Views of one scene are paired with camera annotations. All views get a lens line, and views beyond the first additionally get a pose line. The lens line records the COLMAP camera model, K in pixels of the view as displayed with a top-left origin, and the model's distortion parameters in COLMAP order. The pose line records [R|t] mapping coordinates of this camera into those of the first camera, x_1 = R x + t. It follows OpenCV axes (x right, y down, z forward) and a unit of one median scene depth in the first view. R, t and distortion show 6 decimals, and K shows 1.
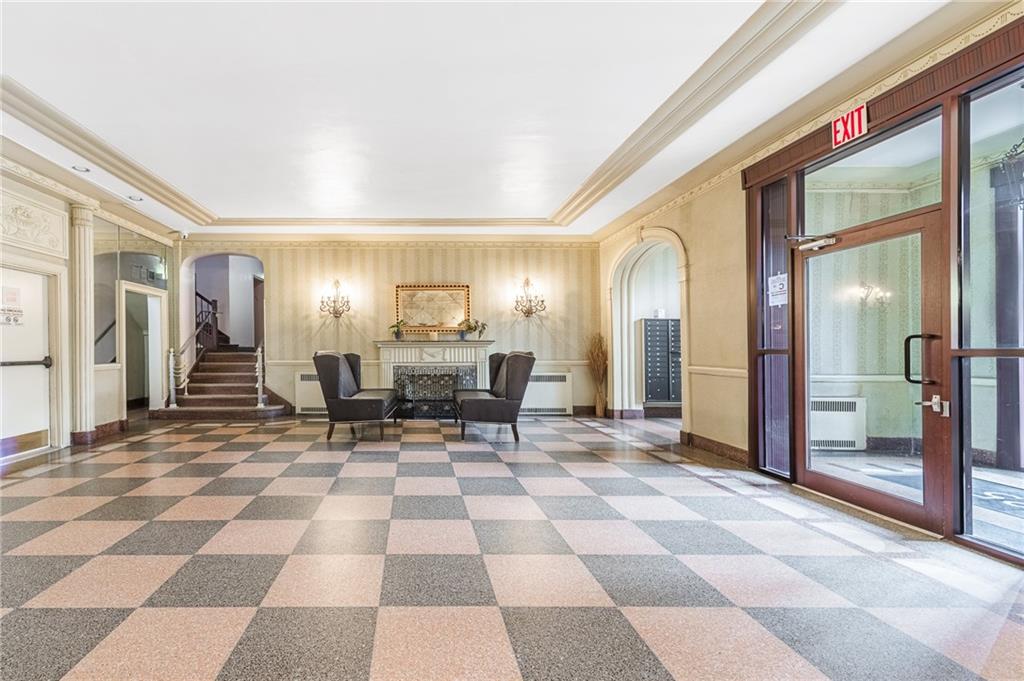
lens RADIAL K [[434.5, 0, 511.4], [0, 434.5, 347.2], [0, 0, 1]] dist [-0.000262, -0.000008]
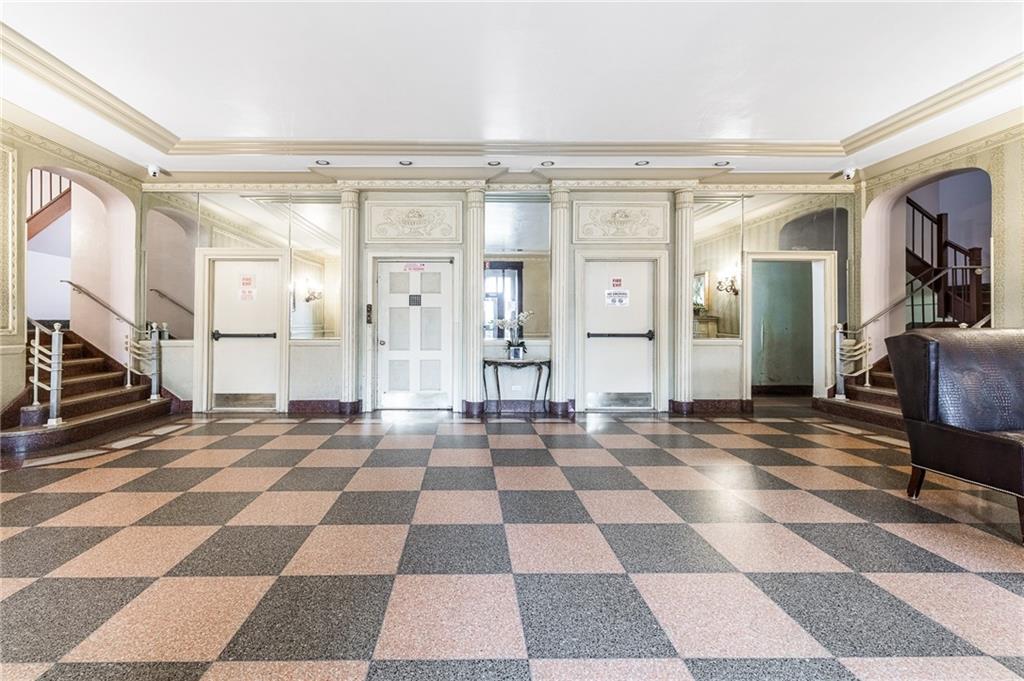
lens RADIAL K [[434.5, 0, 511.4], [0, 434.5, 347.2], [0, 0, 1]] dist [-0.000262, -0.000008]
pose [[-0.217797, -0.004273, -0.975985, 0.148654], [0.001754, 0.999987, -0.004769, 0.067132], [0.975993, -0.002751, -0.217787, 0.827383]]
